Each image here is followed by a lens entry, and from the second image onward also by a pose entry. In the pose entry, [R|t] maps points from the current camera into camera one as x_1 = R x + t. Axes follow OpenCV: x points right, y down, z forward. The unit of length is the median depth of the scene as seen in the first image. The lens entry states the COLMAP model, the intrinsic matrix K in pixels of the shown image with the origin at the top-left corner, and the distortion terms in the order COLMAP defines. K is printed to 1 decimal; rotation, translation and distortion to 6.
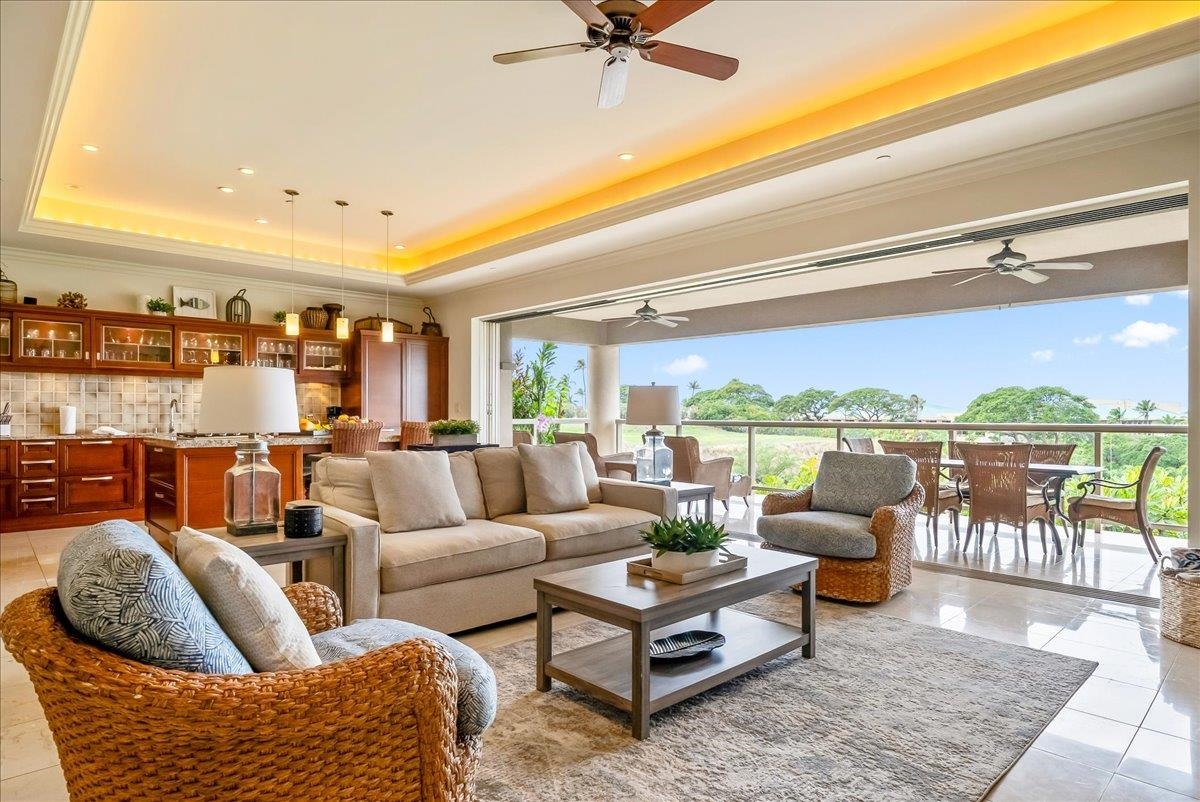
lens RADIAL K [[664.2, 0, 601.3], [0, 664.2, 421.6], [0, 0, 1]] dist [-0.000775, -0.000097]
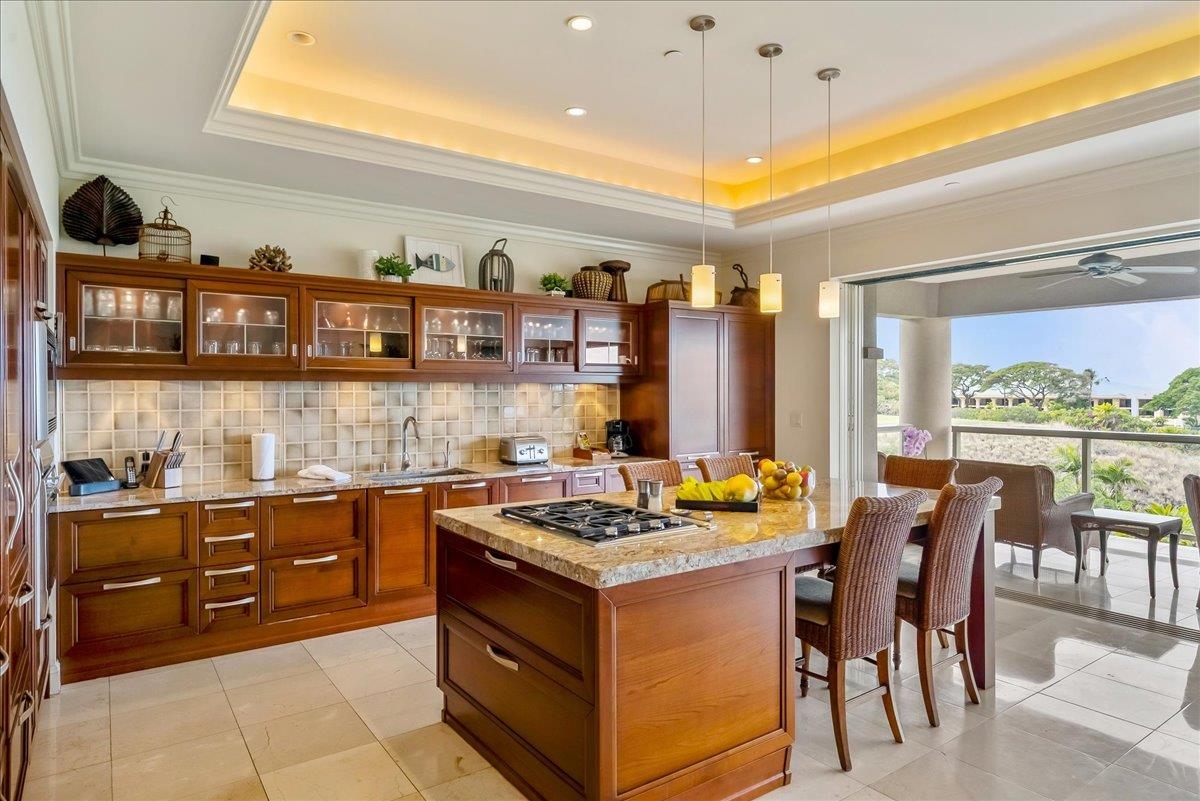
lens RADIAL K [[709.5, 0, 600.0], [0, 709.5, 400.5], [0, 0, 1]] dist [0.003583, 0.000941]
pose [[0.990267, -0.001306, -0.139175, -0.401097], [0.001531, 0.999998, 0.001503, -0.052998], [0.139173, -0.001702, 0.990267, 0.392141]]
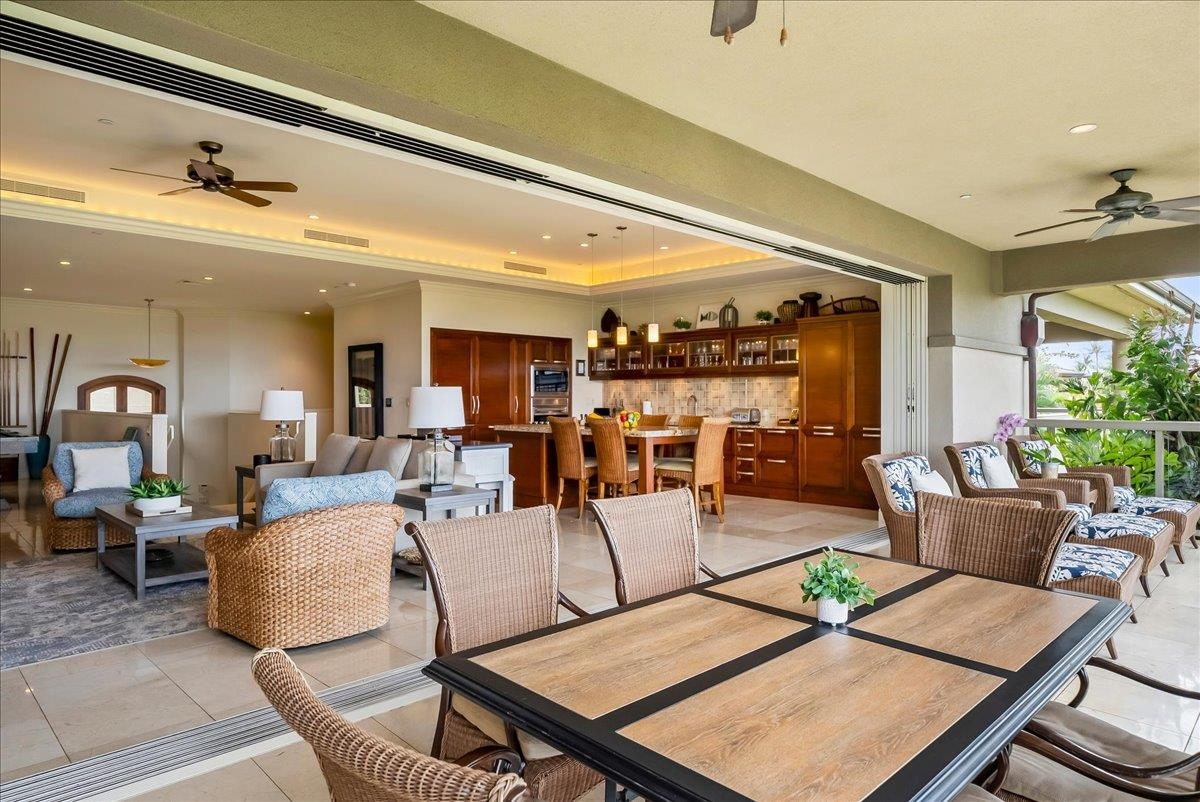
lens RADIAL K [[709.5, 0, 600.0], [0, 709.5, 401.0], [0, 0, 1]] dist [0.003583, 0.000941]
pose [[0.025497, 0.004730, -0.999664, 0.759668], [-0.009709, 0.999943, 0.004483, -0.029247], [0.999628, 0.009592, 0.025542, 0.843311]]
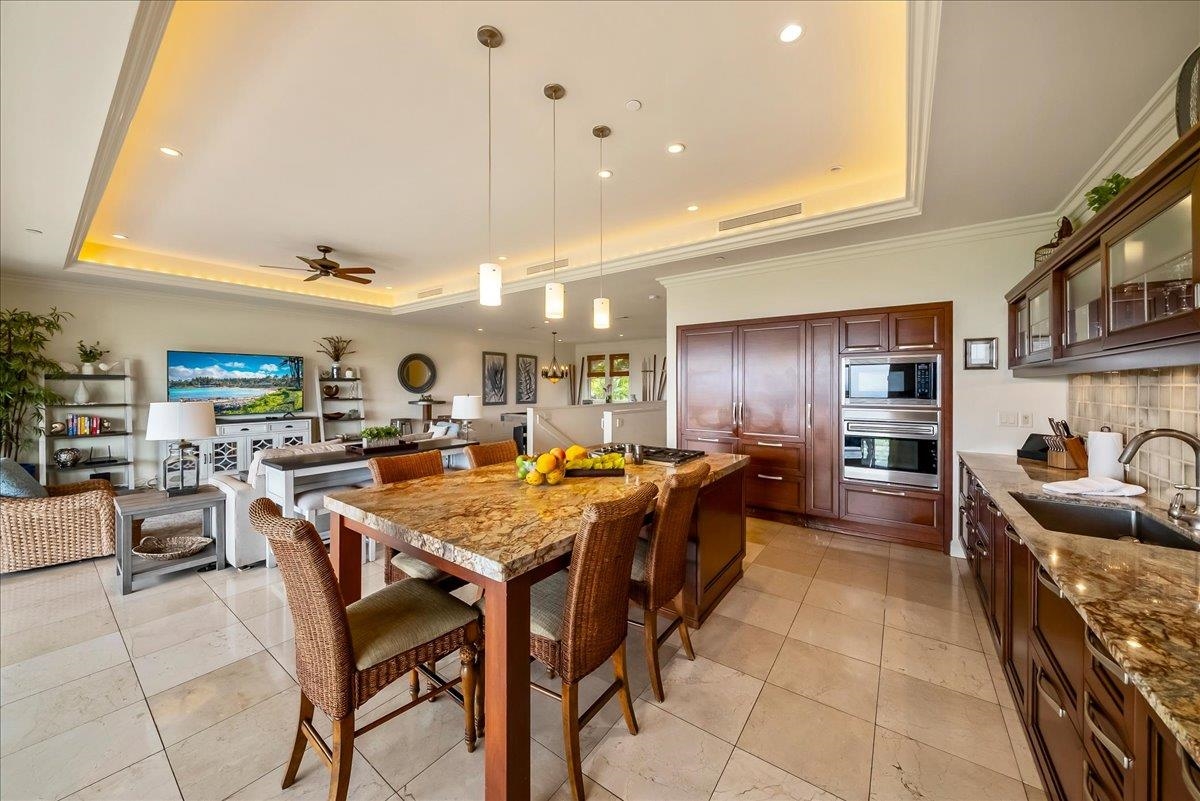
lens RADIAL K [[418.4, 0, 595.0], [0, 418.4, 384.9], [0, 0, 1]] dist [-0.000678, -0.000064]
pose [[-0.983134, -0.002294, -0.182870, -0.323038], [-0.003720, 0.999965, 0.007452, -0.062366], [0.182847, 0.008006, -0.983109, 1.242737]]
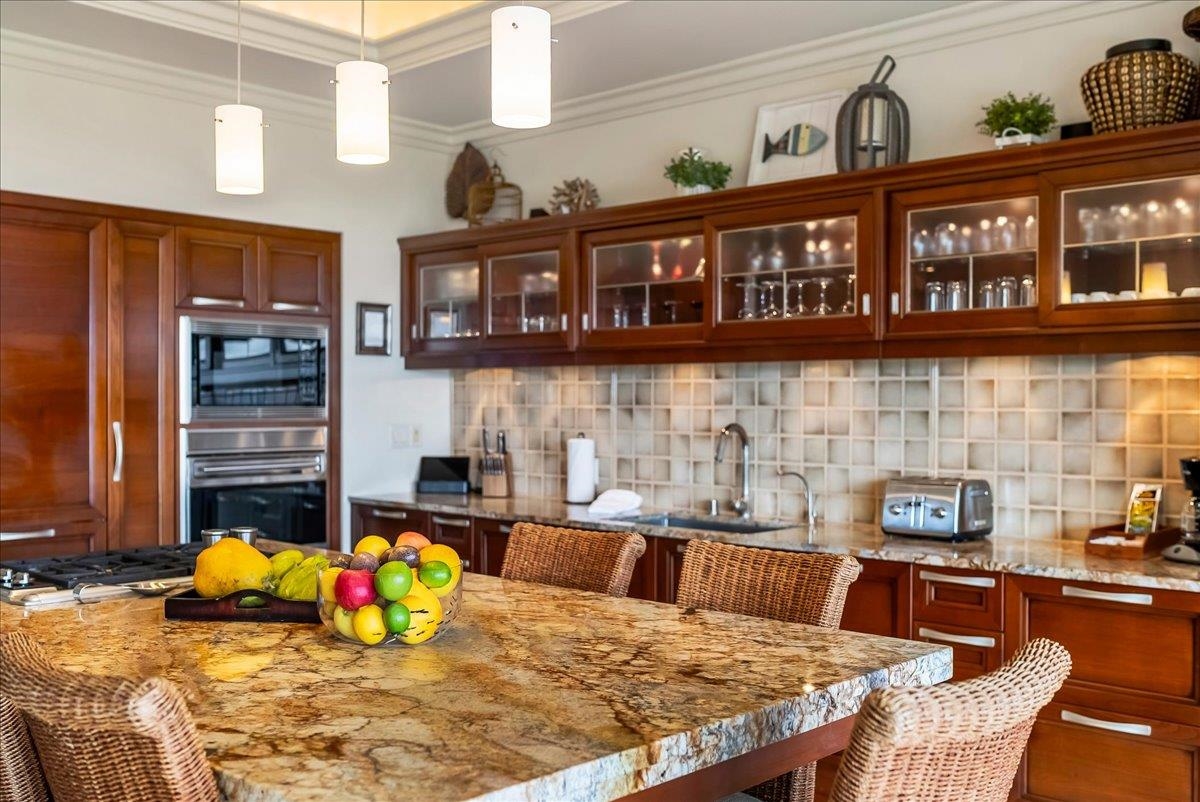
lens RADIAL K [[1167.2, 0, 603.5], [0, 1167.2, 402.8], [0, 0, 1]] dist [0.000902, 0.003338]
pose [[0.058417, 0.002568, -0.998289, -0.022218], [-0.013354, 0.999909, 0.001790, -0.048325], [0.998203, 0.013227, 0.058446, 0.955599]]
